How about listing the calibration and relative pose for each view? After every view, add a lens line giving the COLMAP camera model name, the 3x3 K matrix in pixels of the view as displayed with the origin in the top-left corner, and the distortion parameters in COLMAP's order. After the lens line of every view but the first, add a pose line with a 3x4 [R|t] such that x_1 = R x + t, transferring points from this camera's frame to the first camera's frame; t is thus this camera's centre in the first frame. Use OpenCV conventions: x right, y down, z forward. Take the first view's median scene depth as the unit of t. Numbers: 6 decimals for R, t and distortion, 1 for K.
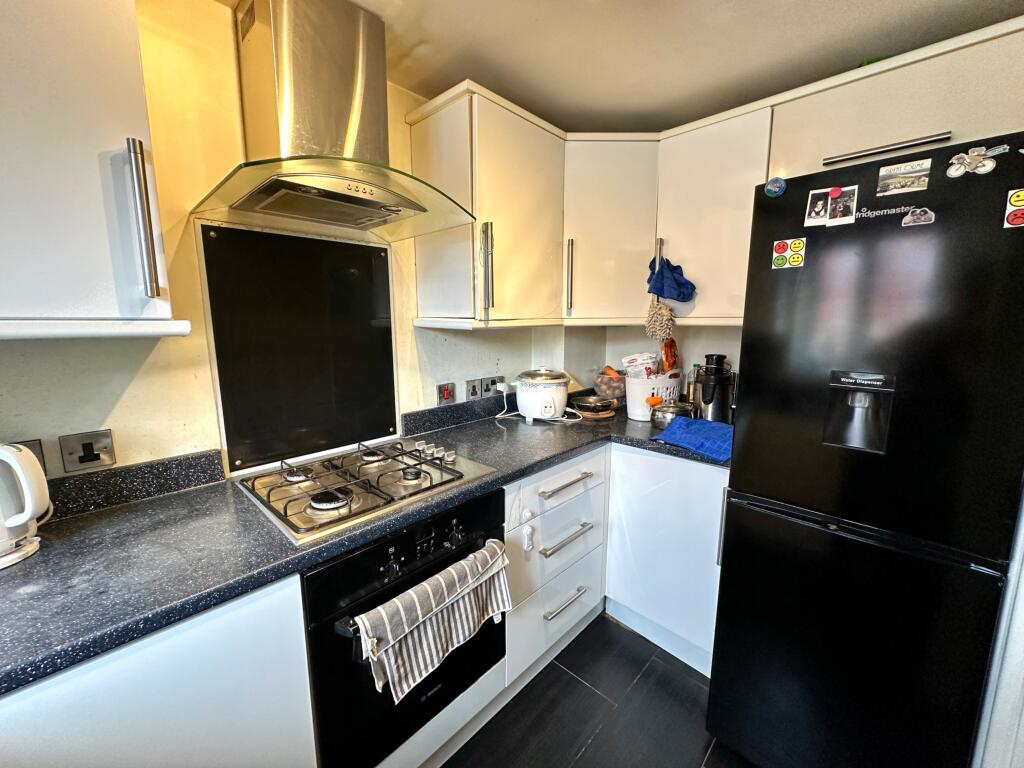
lens RADIAL K [[412.9, 0, 514.6], [0, 412.9, 382.2], [0, 0, 1]] dist [0.009155, 0.000247]
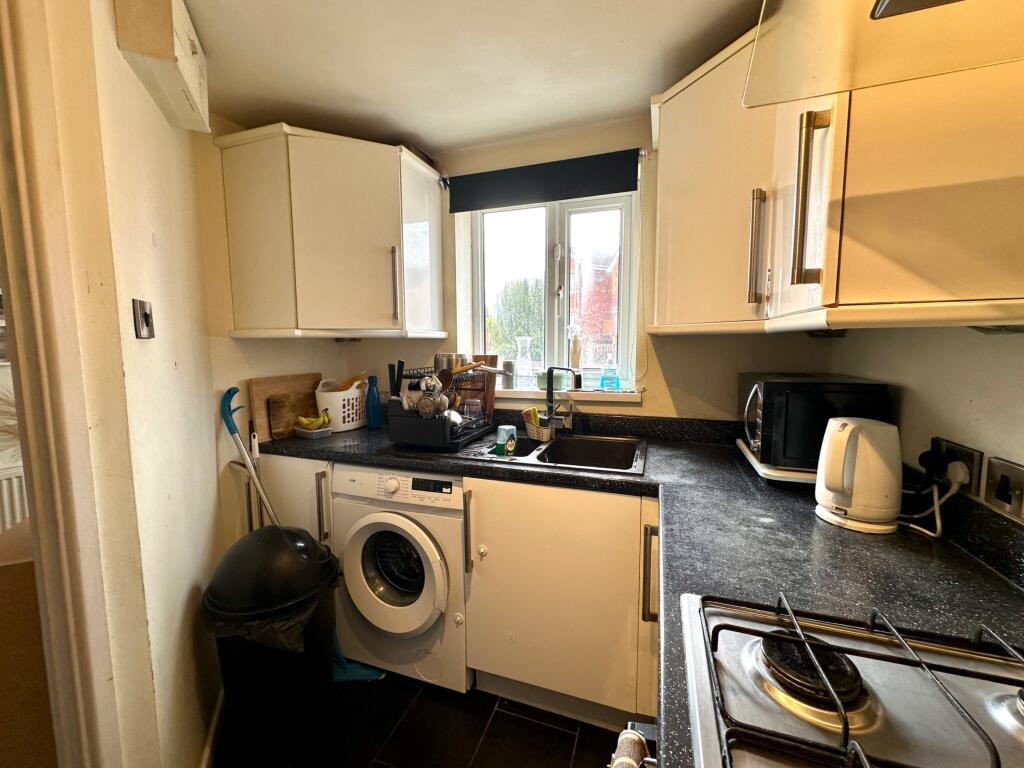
lens RADIAL K [[412.9, 0, 512.4], [0, 412.9, 382.9], [0, 0, 1]] dist [0.009155, 0.000247]
pose [[-0.910289, 0.050993, -0.410822, 0.050197], [-0.051189, 0.970903, 0.233937, -0.117285], [0.410797, 0.233980, -0.881192, 1.063243]]
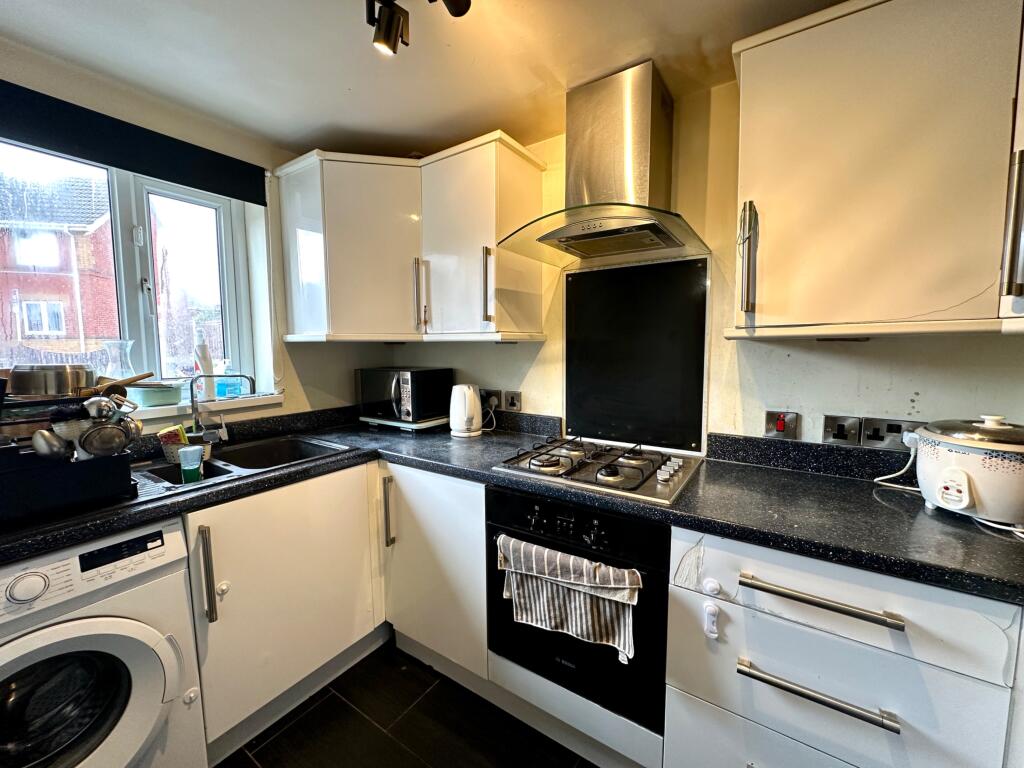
lens RADIAL K [[412.9, 0, 511.4], [0, 412.9, 380.4], [0, 0, 1]] dist [0.009155, 0.000247]
pose [[0.175437, 0.087762, -0.980571, 0.755436], [-0.145821, 0.987349, 0.062279, -0.043306], [0.973631, 0.132062, 0.186015, 0.527408]]
